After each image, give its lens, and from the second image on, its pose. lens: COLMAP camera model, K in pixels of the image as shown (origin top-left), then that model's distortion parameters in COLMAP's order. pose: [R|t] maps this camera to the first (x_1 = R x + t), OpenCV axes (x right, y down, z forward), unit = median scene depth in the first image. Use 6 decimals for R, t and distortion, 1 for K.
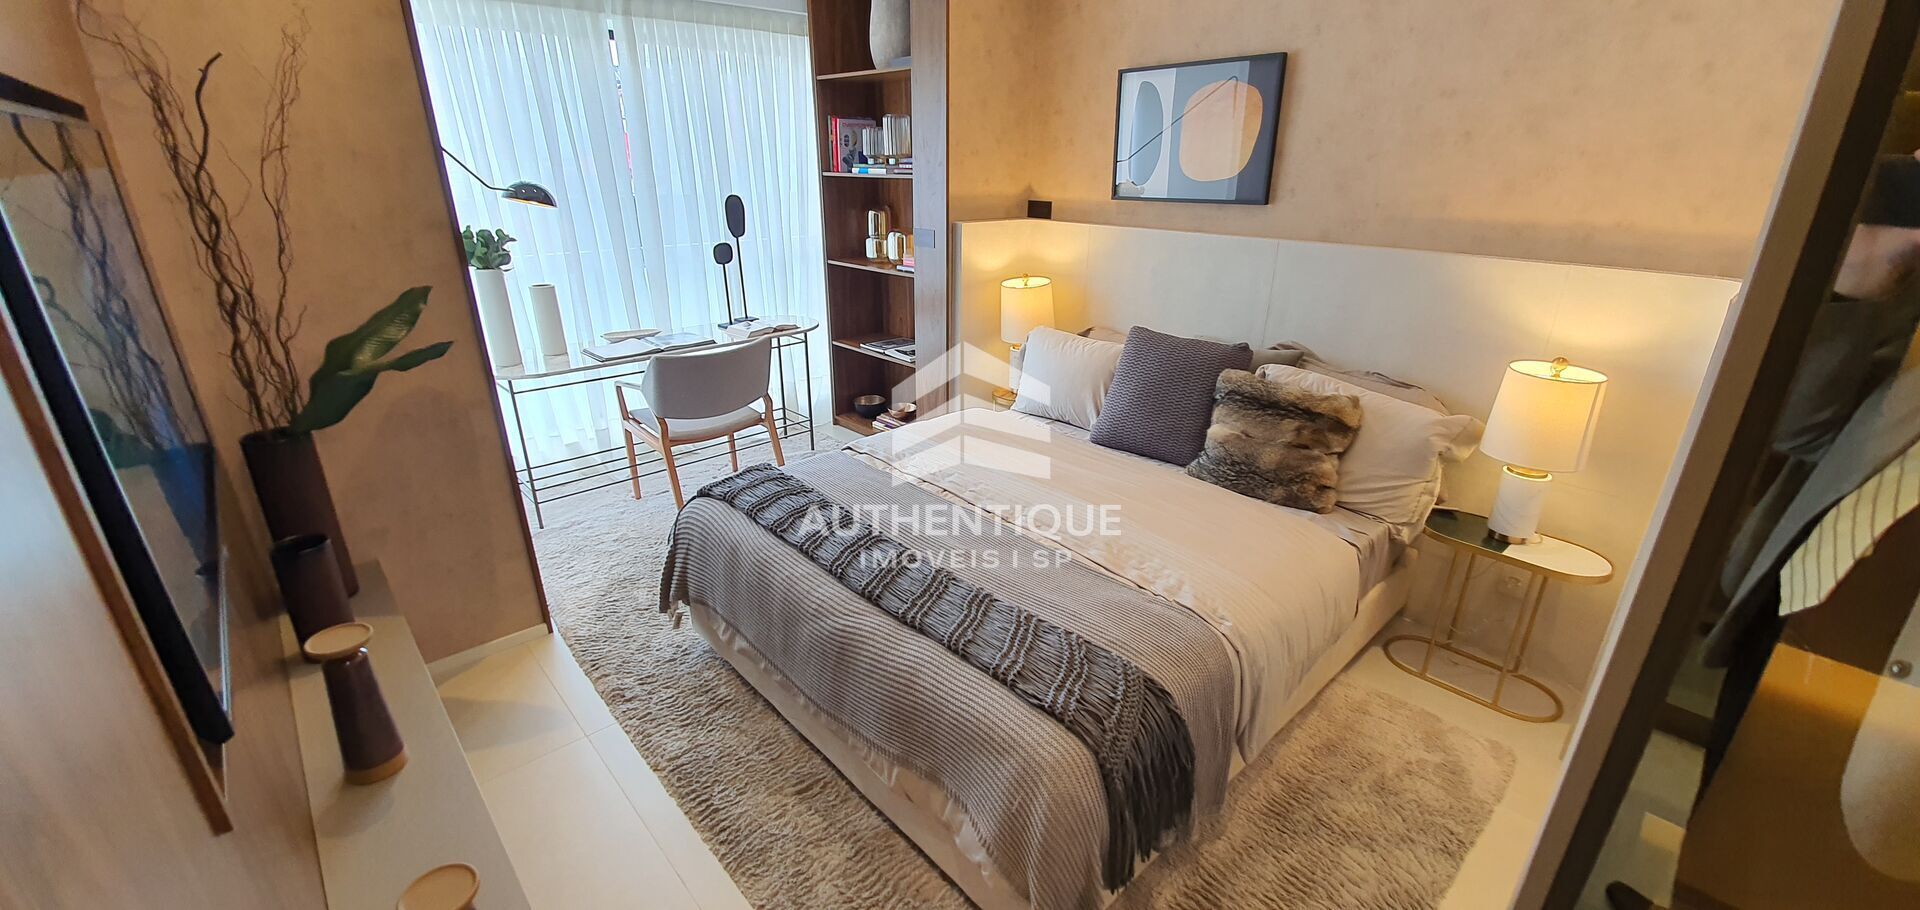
lens RADIAL K [[752.6, 0, 952.3], [0, 752.6, 459.5], [0, 0, 1]] dist [0.011154, -0.016698]
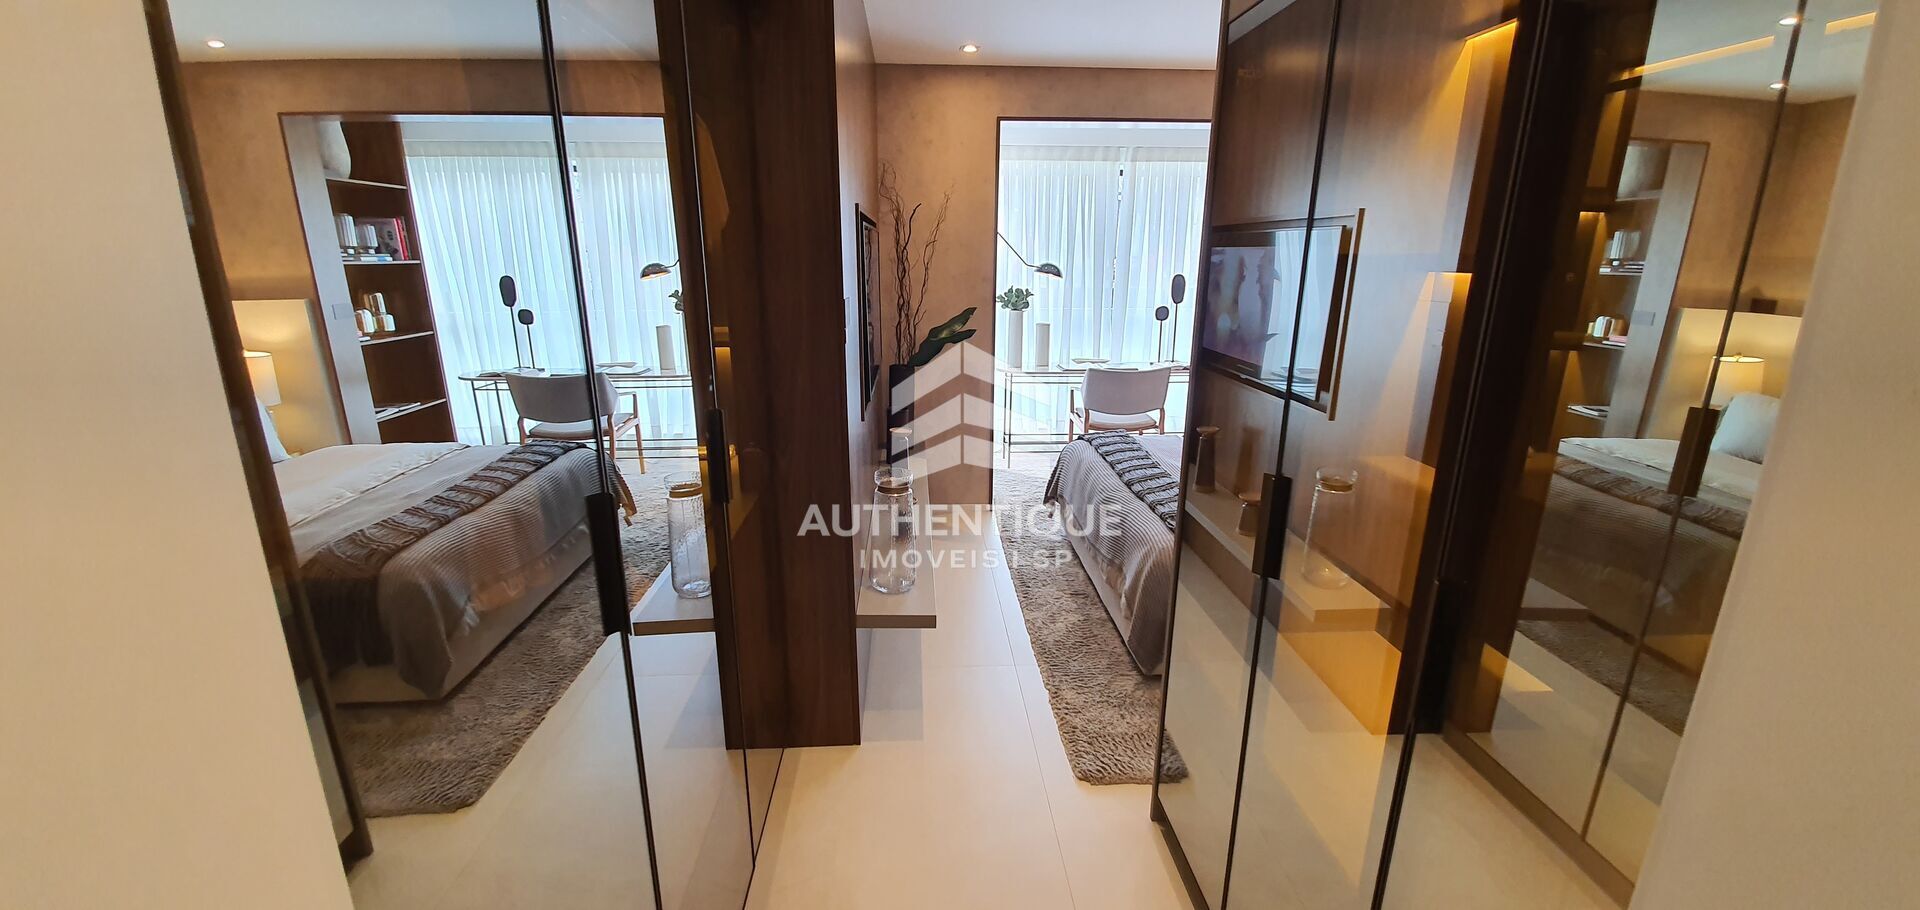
lens RADIAL K [[752.6, 0, 952.3], [0, 752.6, 459.5], [0, 0, 1]] dist [0.011154, -0.016698]
pose [[0.765551, 0.166209, -0.621535, 0.348062], [-0.240521, 0.969943, -0.036872, 0.153869], [0.596726, 0.177720, 0.782518, -0.327717]]
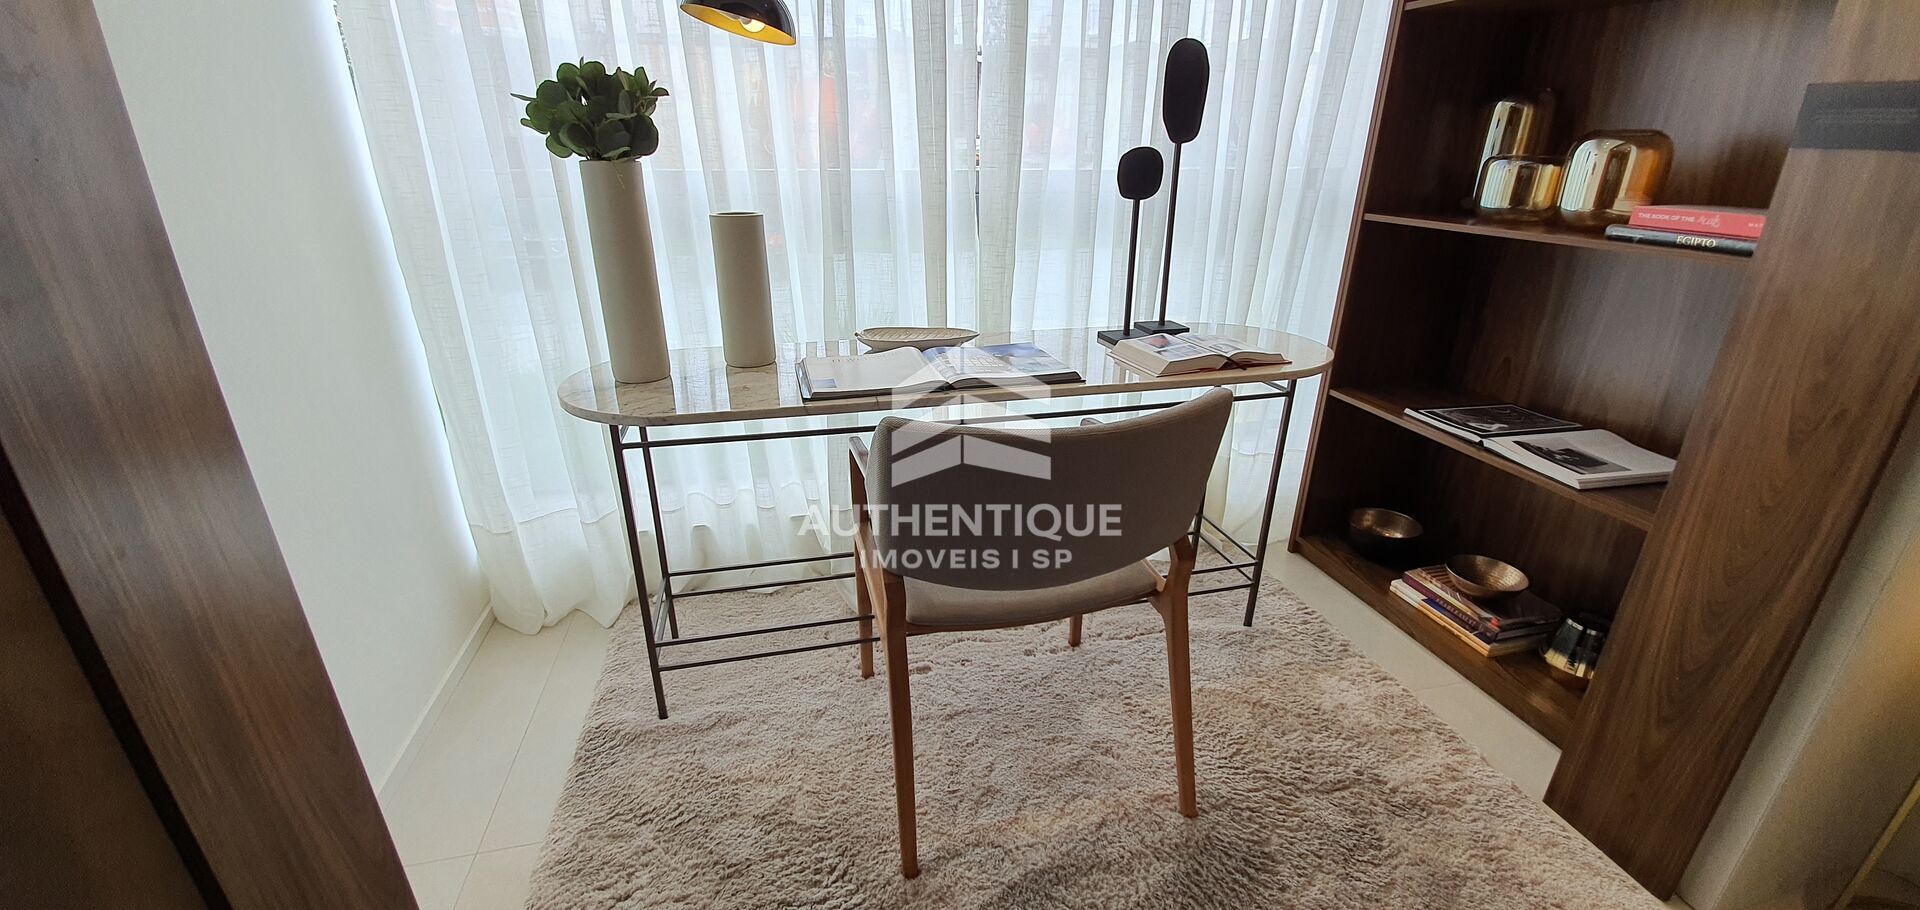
lens RADIAL K [[752.6, 0, 952.3], [0, 752.6, 459.5], [0, 0, 1]] dist [0.011154, -0.016698]
pose [[0.871612, 0.181371, -0.455409, -0.184153], [-0.179684, 0.982581, 0.047424, -0.122012], [0.456078, 0.040494, 0.889018, 0.614360]]
